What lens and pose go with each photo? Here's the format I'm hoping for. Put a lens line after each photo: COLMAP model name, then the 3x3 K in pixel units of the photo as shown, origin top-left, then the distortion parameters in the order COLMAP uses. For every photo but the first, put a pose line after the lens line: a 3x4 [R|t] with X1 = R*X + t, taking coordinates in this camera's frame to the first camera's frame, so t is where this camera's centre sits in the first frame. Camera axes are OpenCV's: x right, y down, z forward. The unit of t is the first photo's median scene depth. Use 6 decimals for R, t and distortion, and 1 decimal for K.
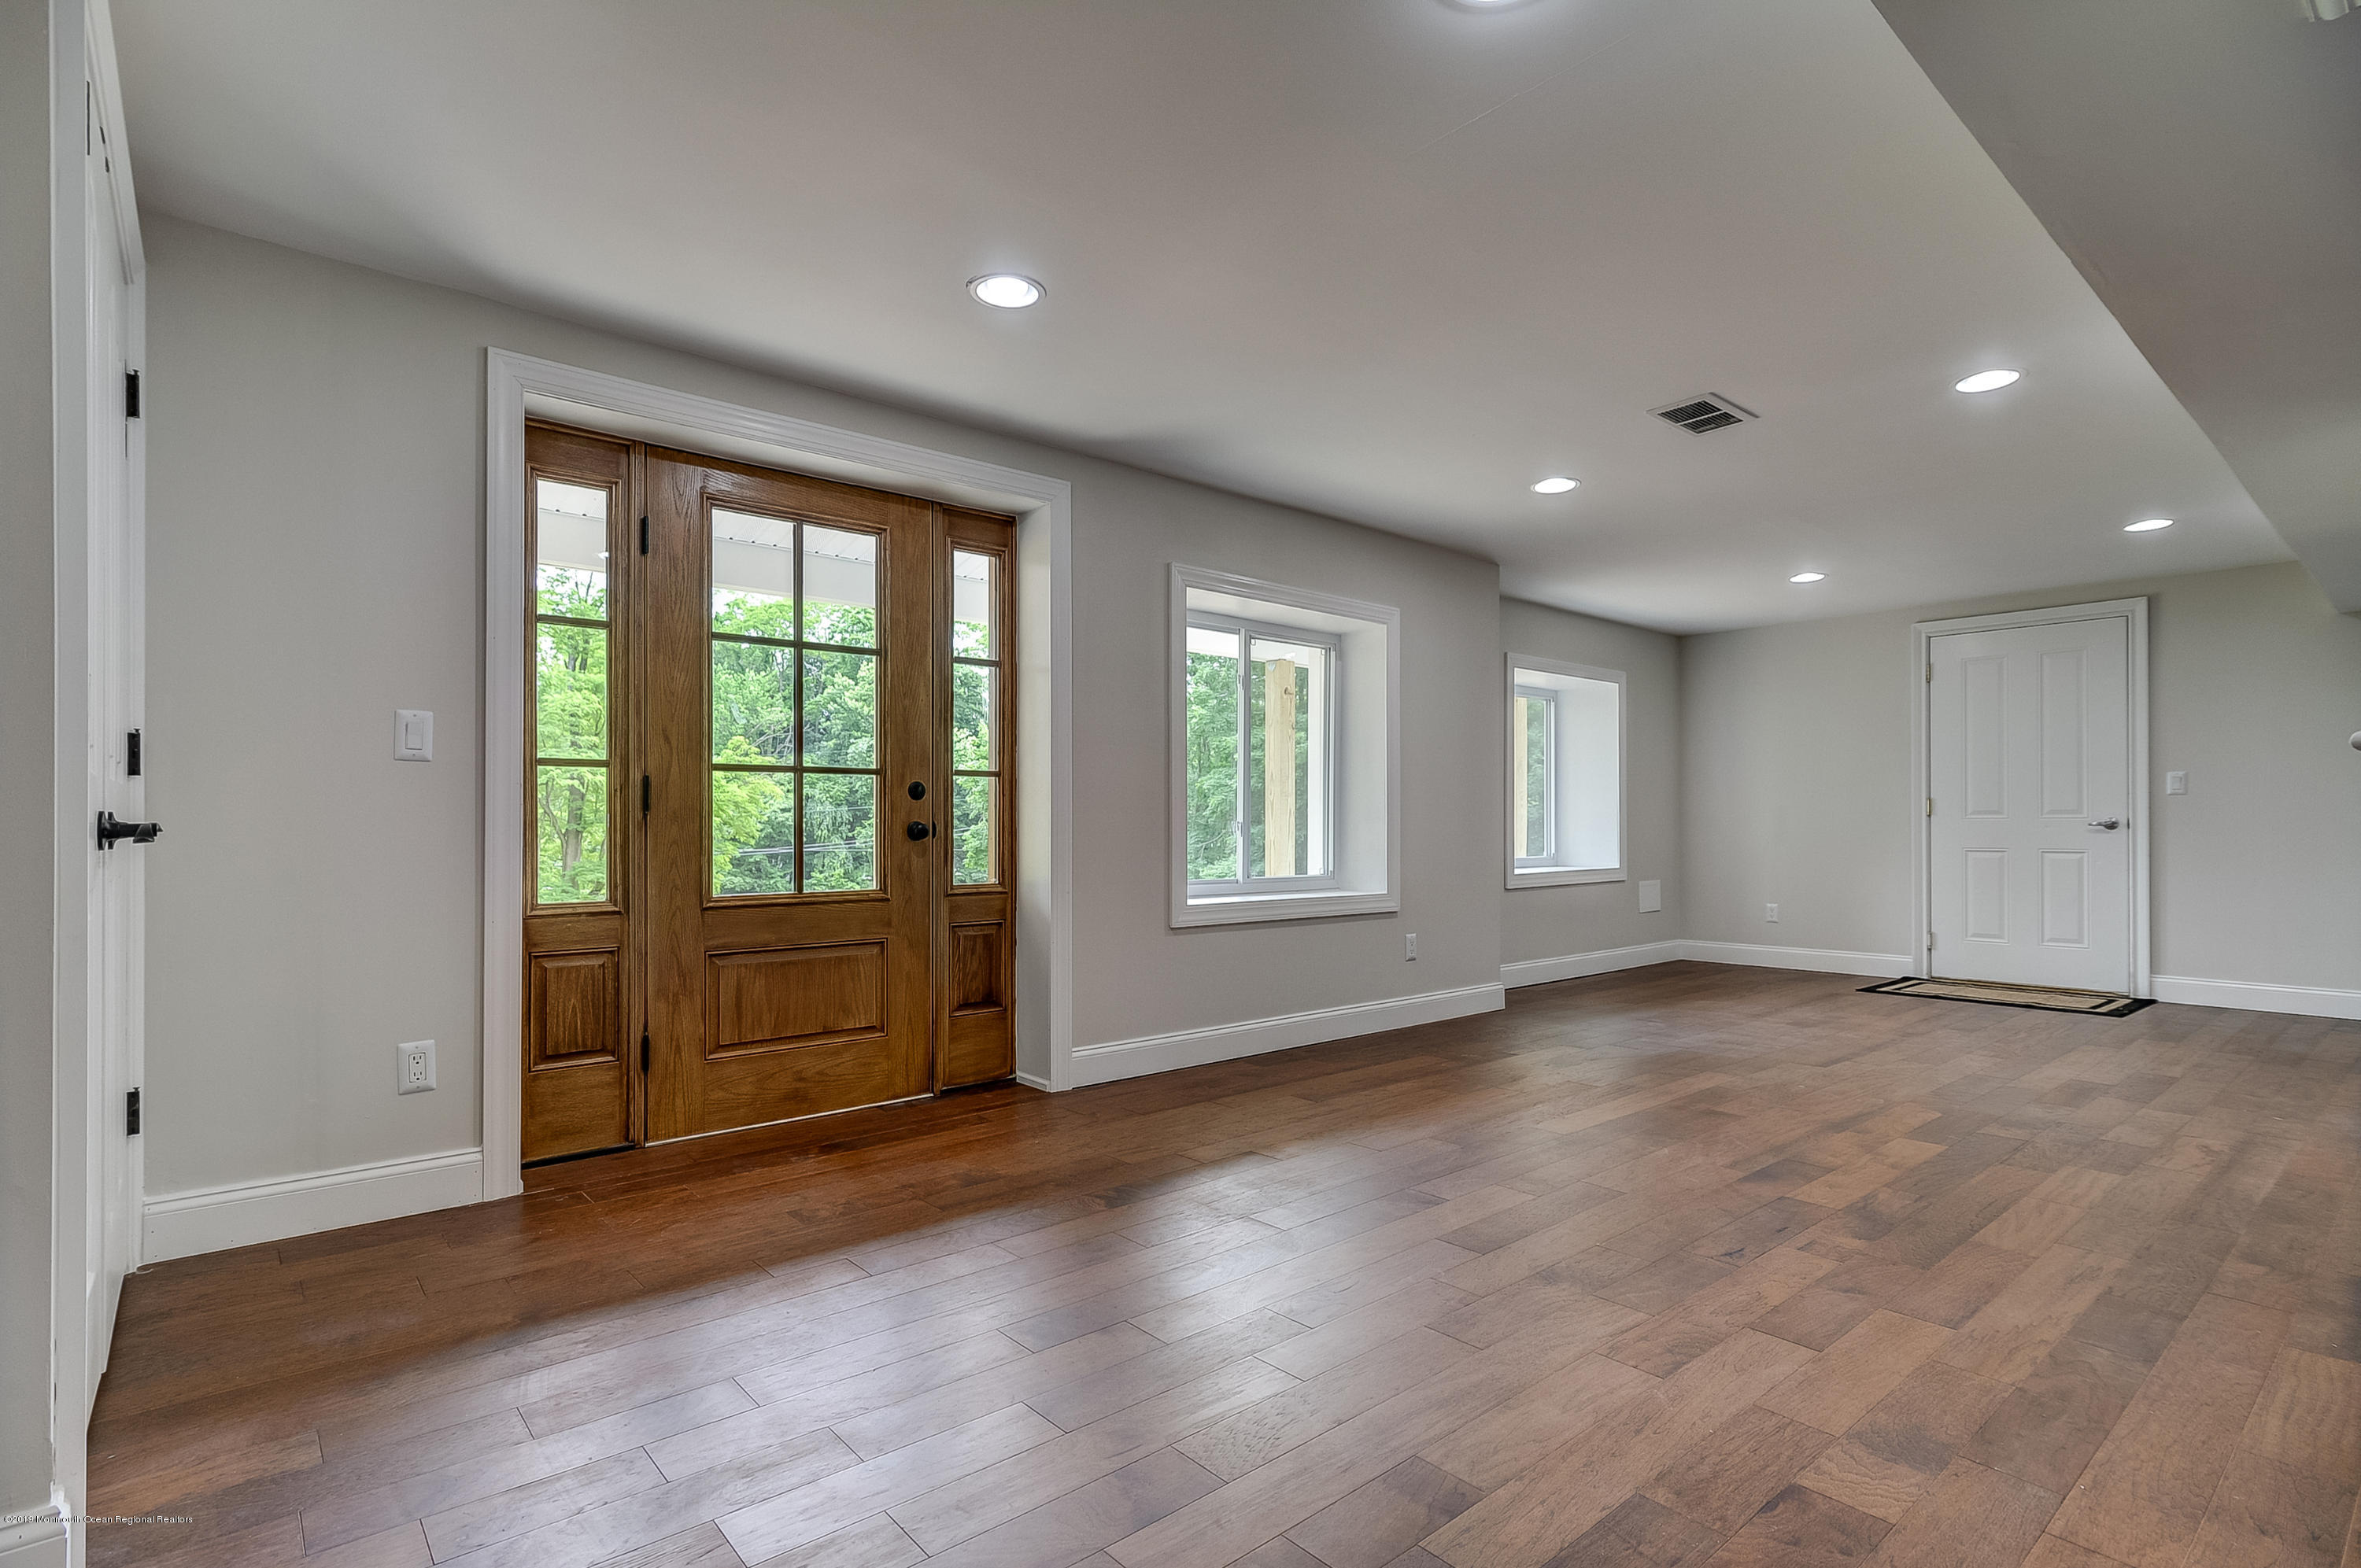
lens RADIAL K [[1154.6, 0, 1184.2], [0, 1154.6, 788.5], [0, 0, 1]] dist [0.000815, 0.000299]
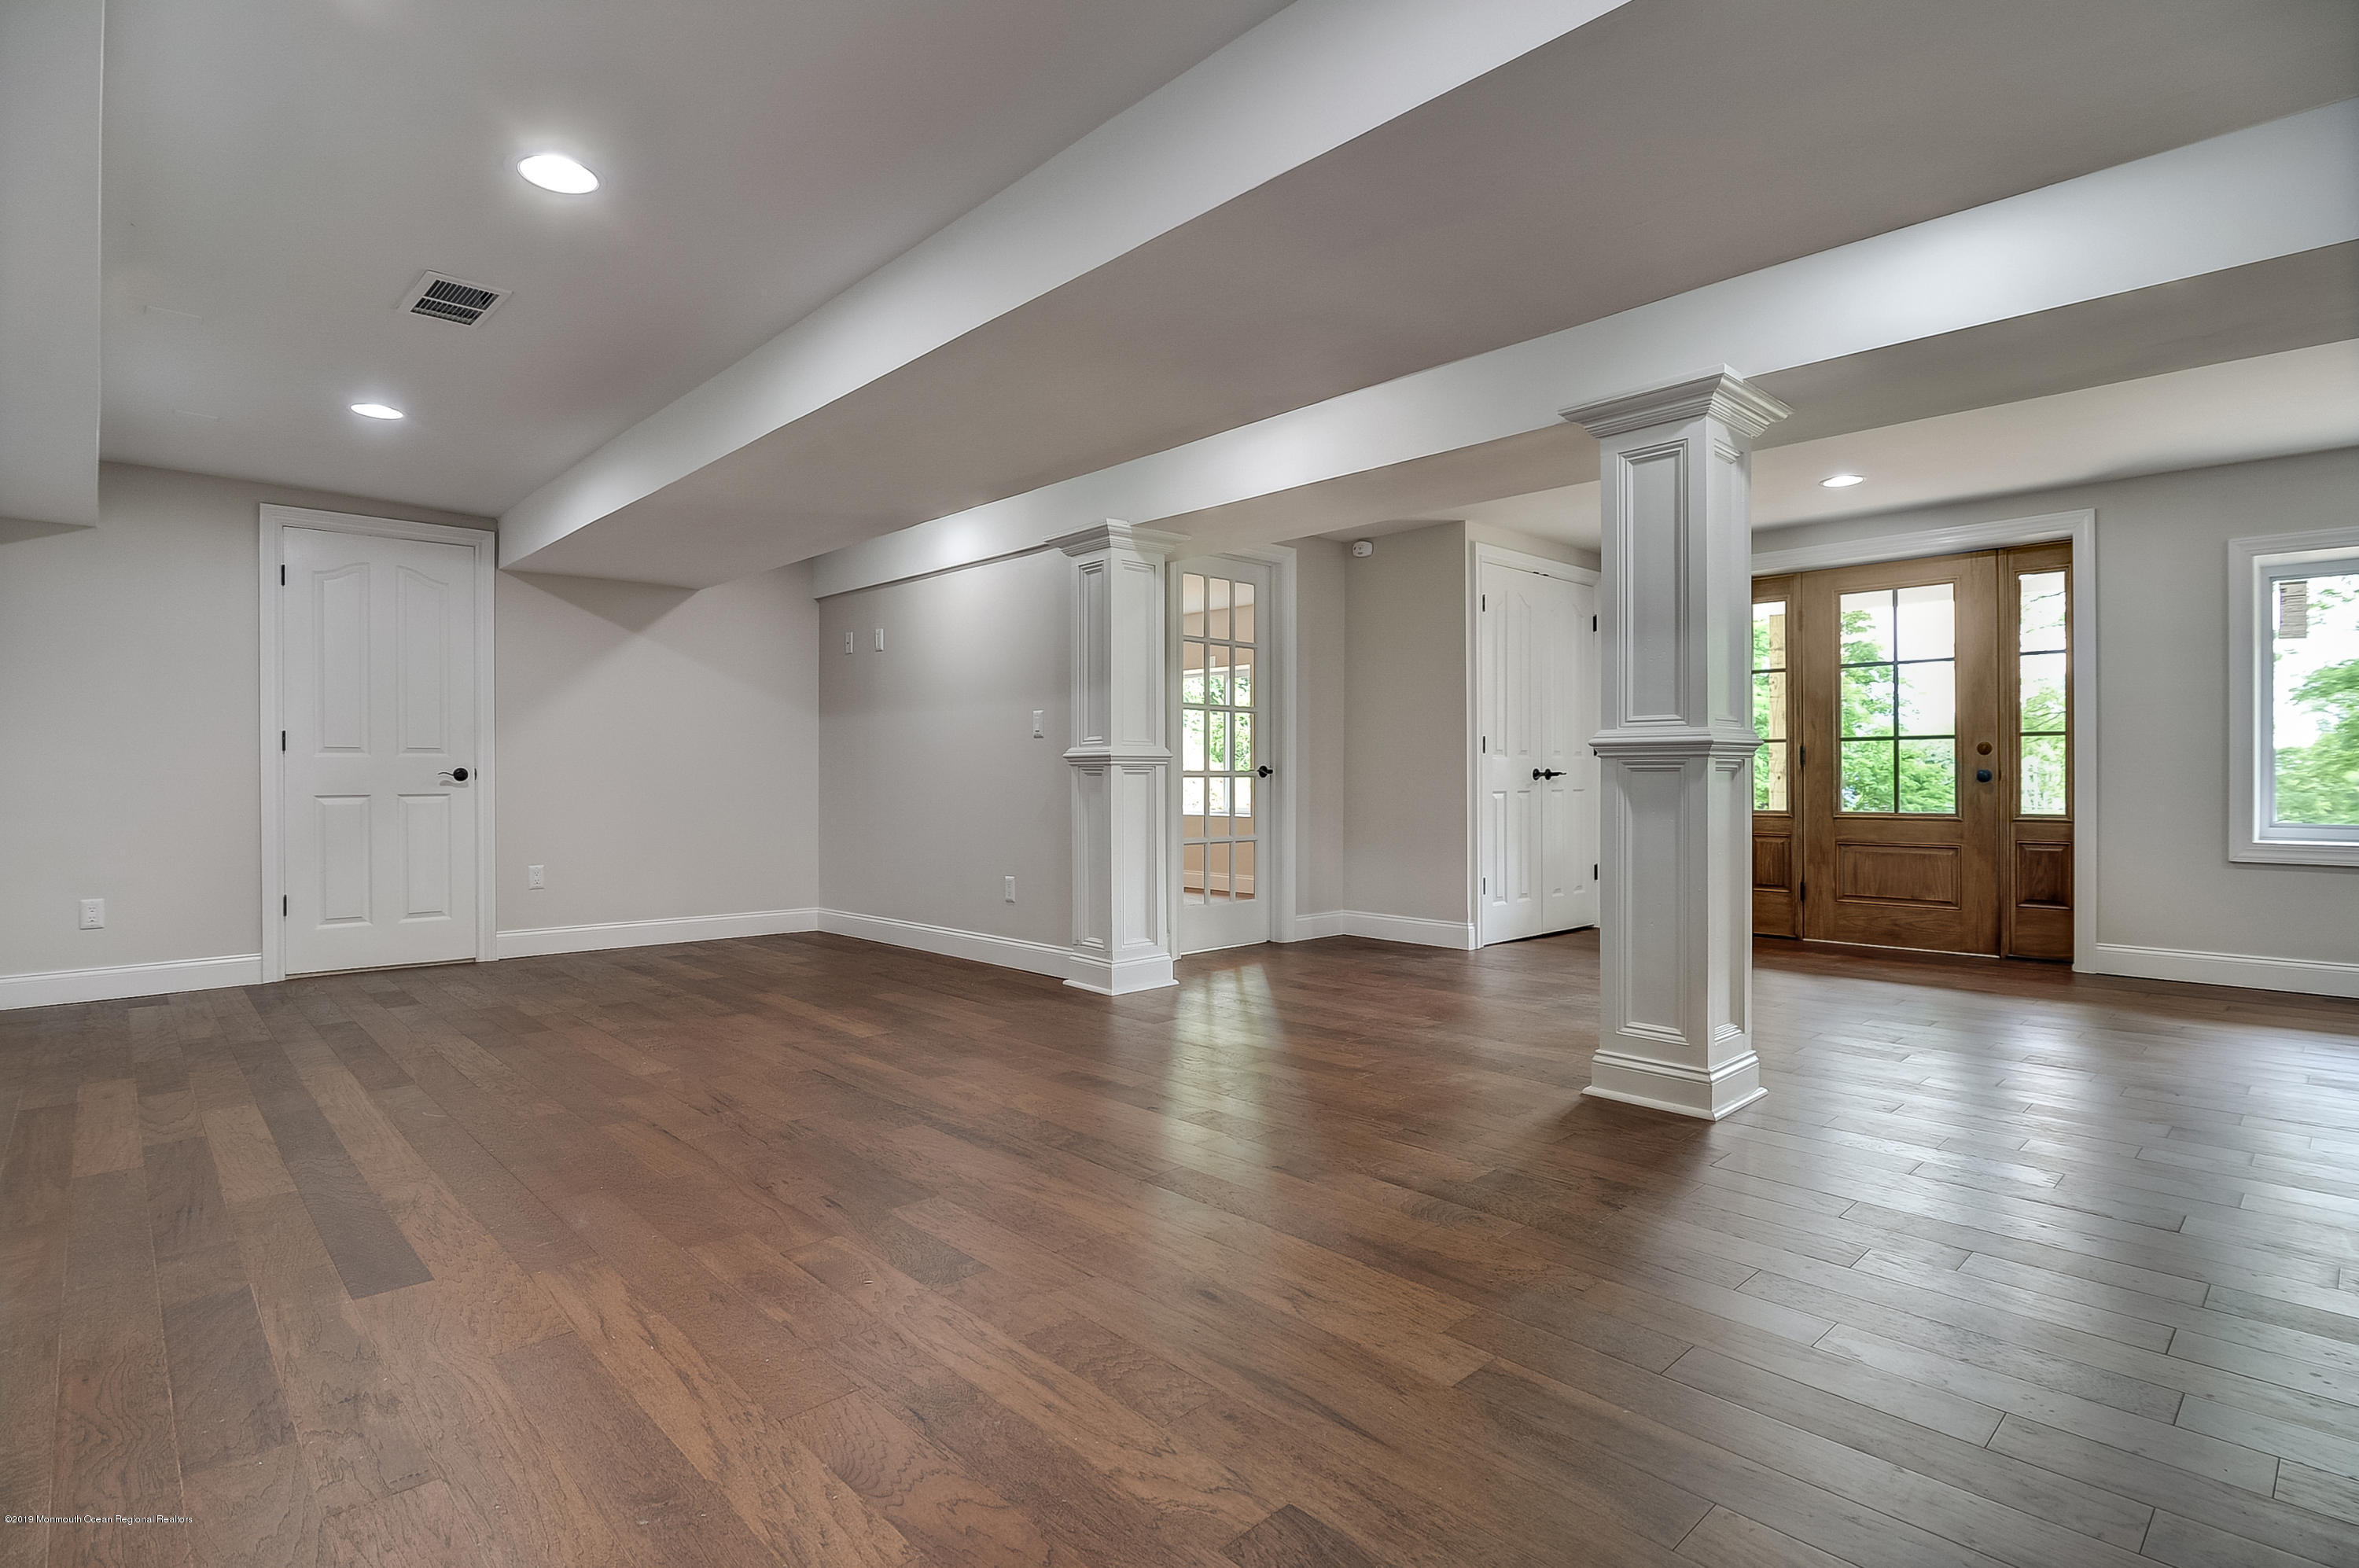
lens RADIAL K [[1153.8, 0, 1184.7], [0, 1153.8, 788.4], [0, 0, 1]] dist [0.000815, 0.000299]
pose [[0.041474, -0.002291, -0.999137, 1.267635], [0.013960, 0.999901, -0.001713, 0.043357], [0.999042, -0.013877, 0.041502, -0.088860]]
